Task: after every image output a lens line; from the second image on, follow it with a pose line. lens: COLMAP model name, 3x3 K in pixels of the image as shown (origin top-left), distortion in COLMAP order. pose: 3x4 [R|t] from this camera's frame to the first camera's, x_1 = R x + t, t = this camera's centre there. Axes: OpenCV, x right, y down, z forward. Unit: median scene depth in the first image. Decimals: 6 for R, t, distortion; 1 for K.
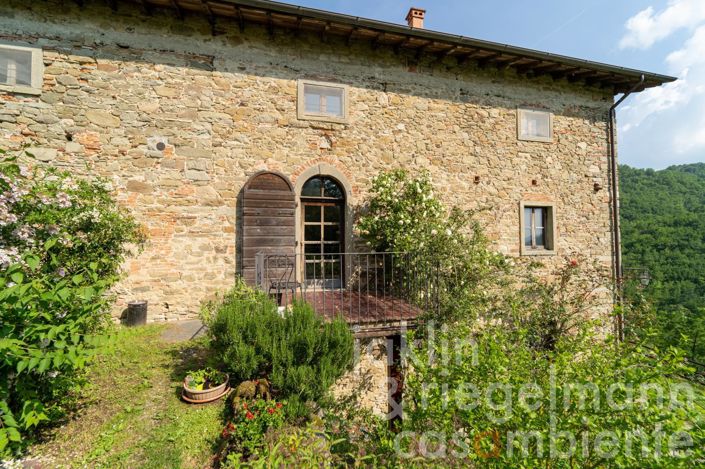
lens RADIAL K [[292.9, 0, 351.6], [0, 292.9, 234.4], [0, 0, 1]] dist [0.000999, -0.000637]
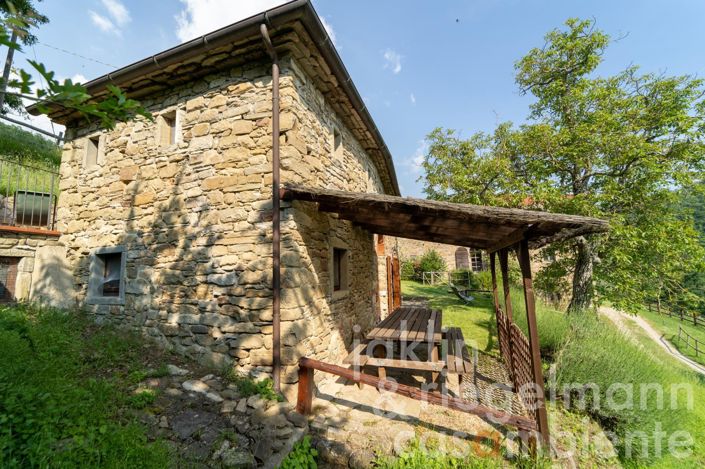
lens RADIAL K [[292.9, 0, 351.6], [0, 292.9, 234.4], [0, 0, 1]] dist [0.000999, -0.000637]
pose [[0.784954, -0.102333, -0.611045, 1.041492], [0.055900, 0.993940, -0.094649, -0.066468], [0.617028, 0.040138, 0.785917, -3.213530]]
